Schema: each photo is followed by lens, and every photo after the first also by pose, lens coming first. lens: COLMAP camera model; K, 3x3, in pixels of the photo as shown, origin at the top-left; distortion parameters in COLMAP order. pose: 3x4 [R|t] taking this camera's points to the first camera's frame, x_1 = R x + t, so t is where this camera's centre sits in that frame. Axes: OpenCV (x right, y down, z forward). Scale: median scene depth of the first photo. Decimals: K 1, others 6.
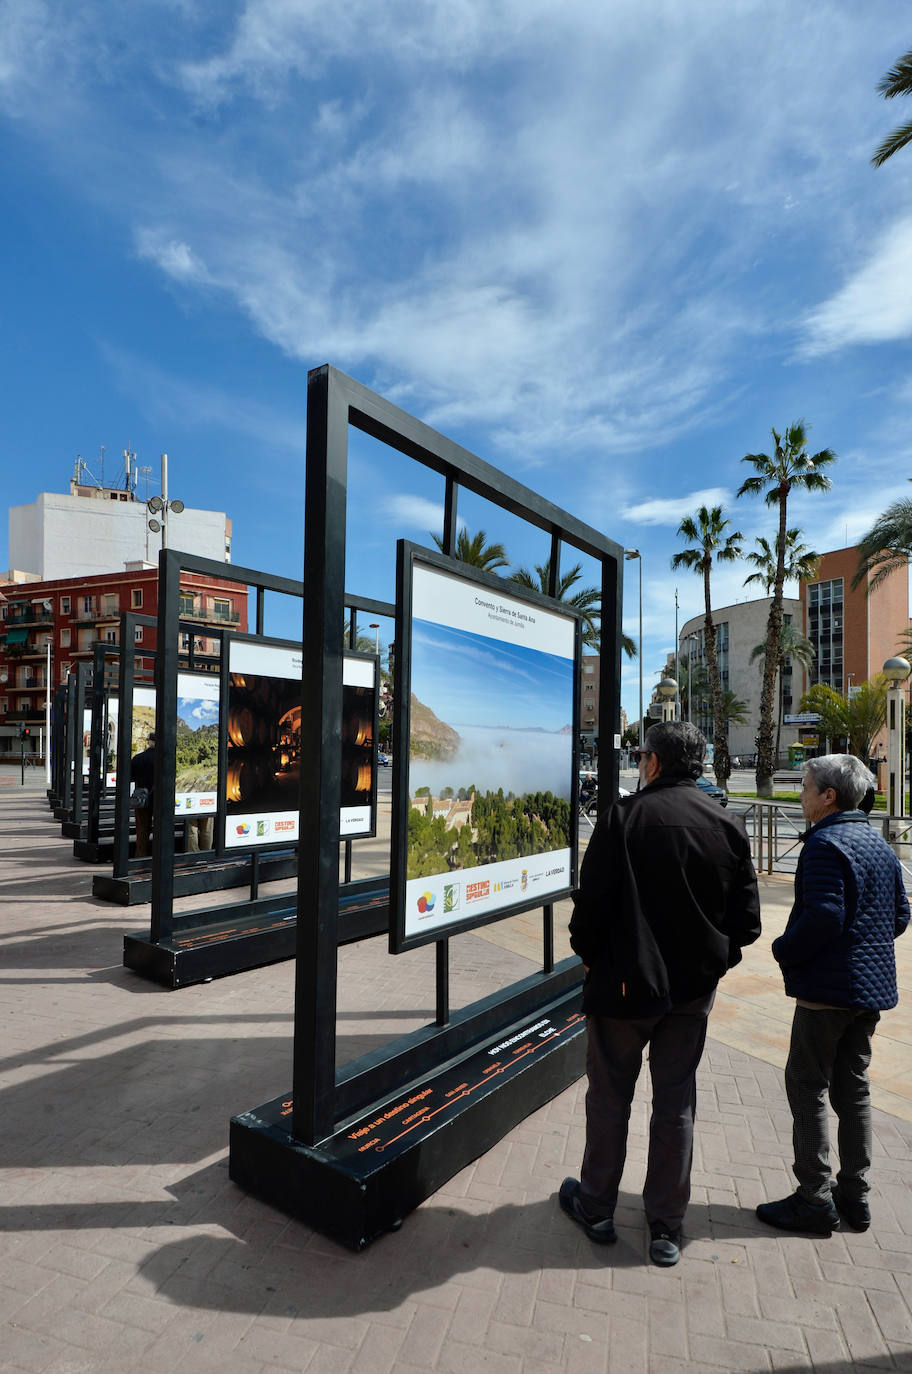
lens RADIAL K [[730.5, 0, 459.6], [0, 730.5, 741.8], [0, 0, 1]] dist [-0.004710, -0.027282]
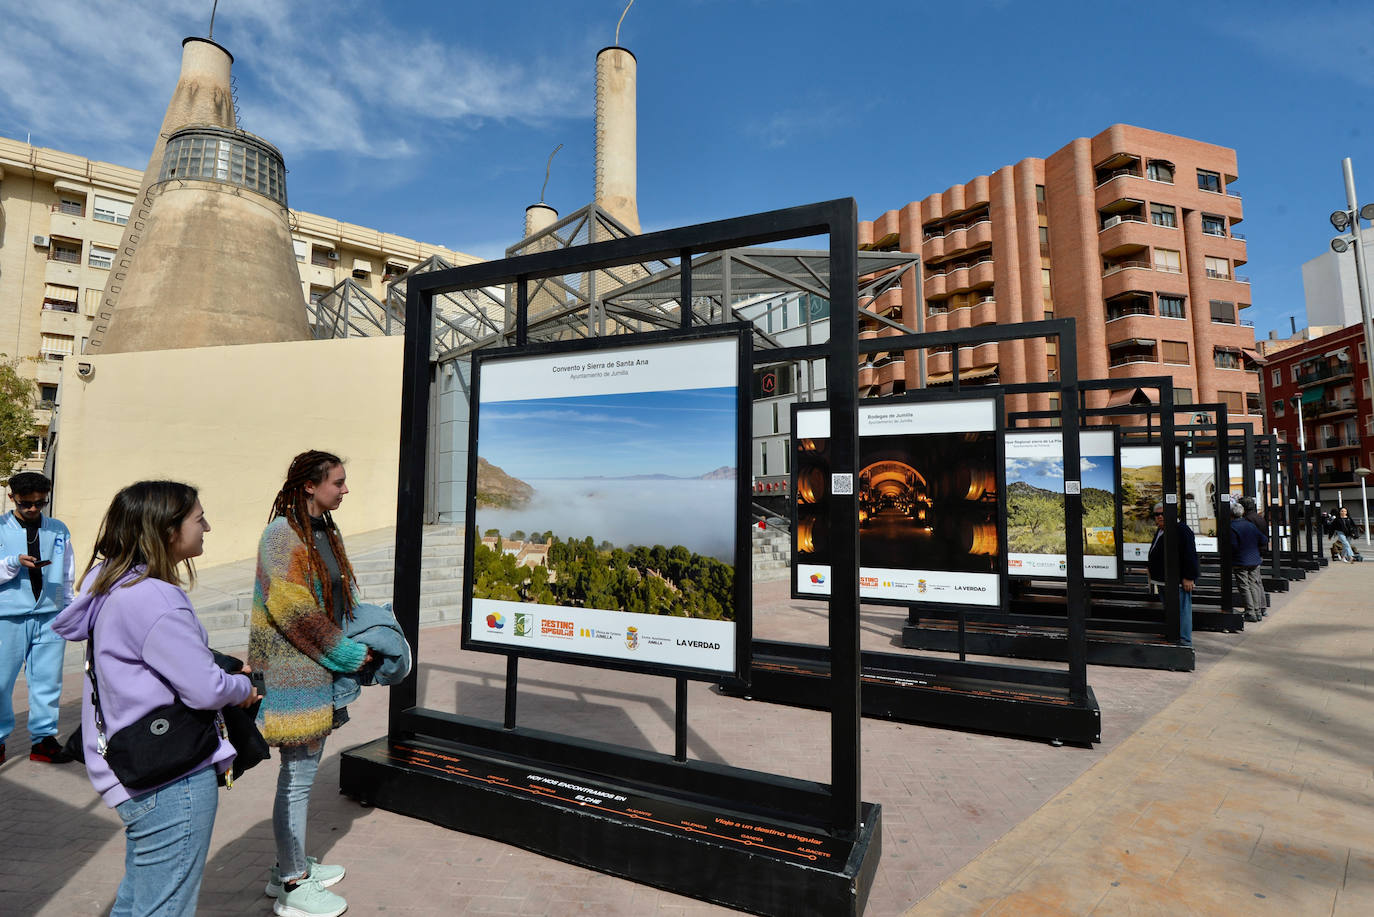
lens RADIAL K [[660.0, 0, 692.2], [0, 660.0, 457.9], [0, 0, 1]] dist [-0.010436, -0.020334]
pose [[0.190576, -0.086041, -0.977895, 0.905759], [0.008574, 0.996260, -0.085985, 0.030695], [0.981635, 0.008002, 0.190601, 0.866781]]
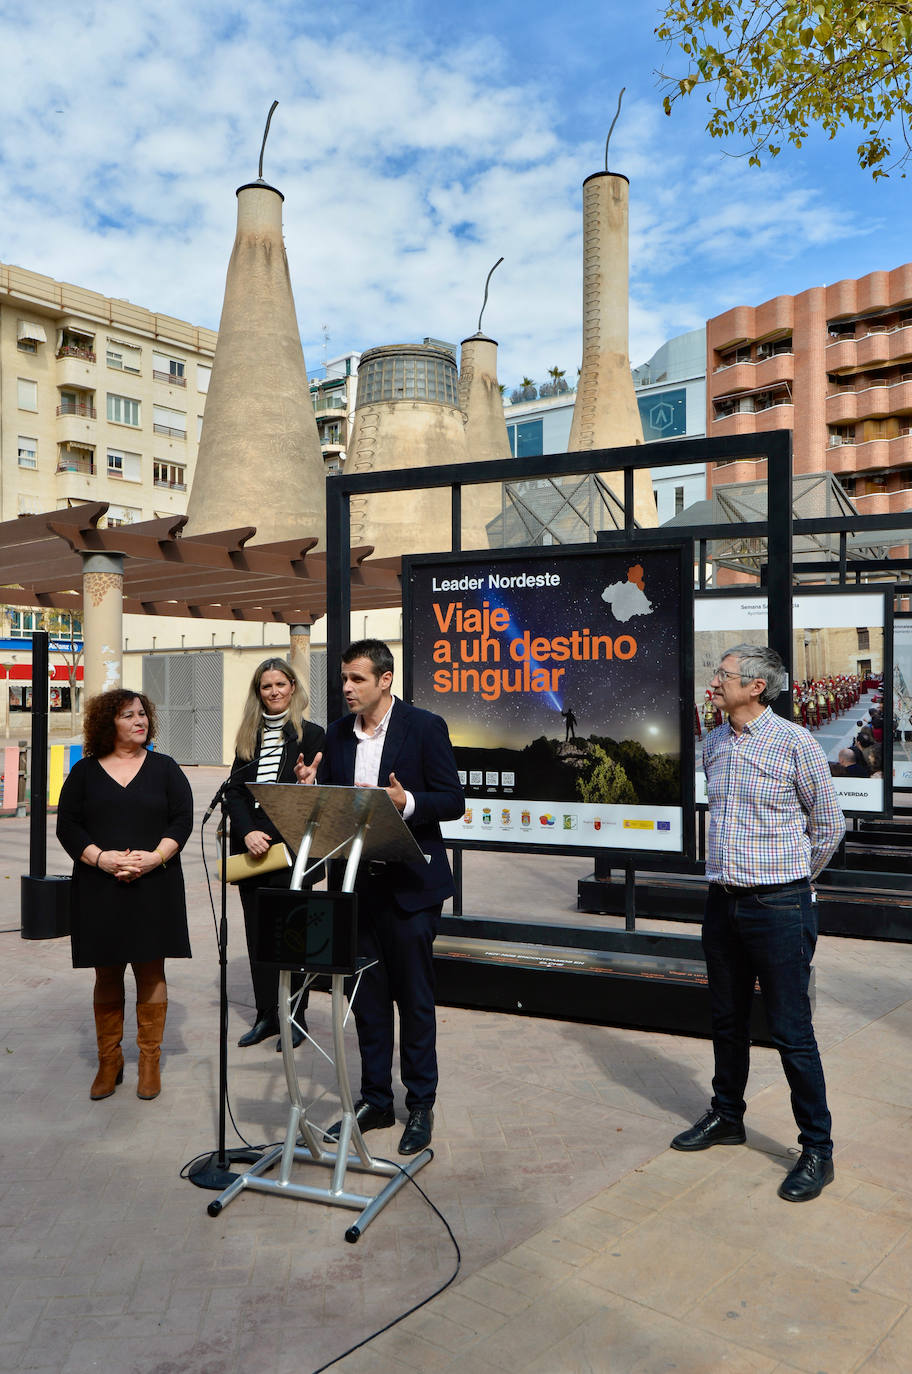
lens RADIAL K [[1114.0, 0, 456.0], [0, 1114.0, 687.0], [0, 0, 1]] dist [0.044128, -0.002504]
pose [[0.324371, -0.016154, -0.945792, 3.320230], [-0.002422, 0.999837, -0.017908, 0.032726], [0.945927, 0.008100, 0.324279, -2.878770]]
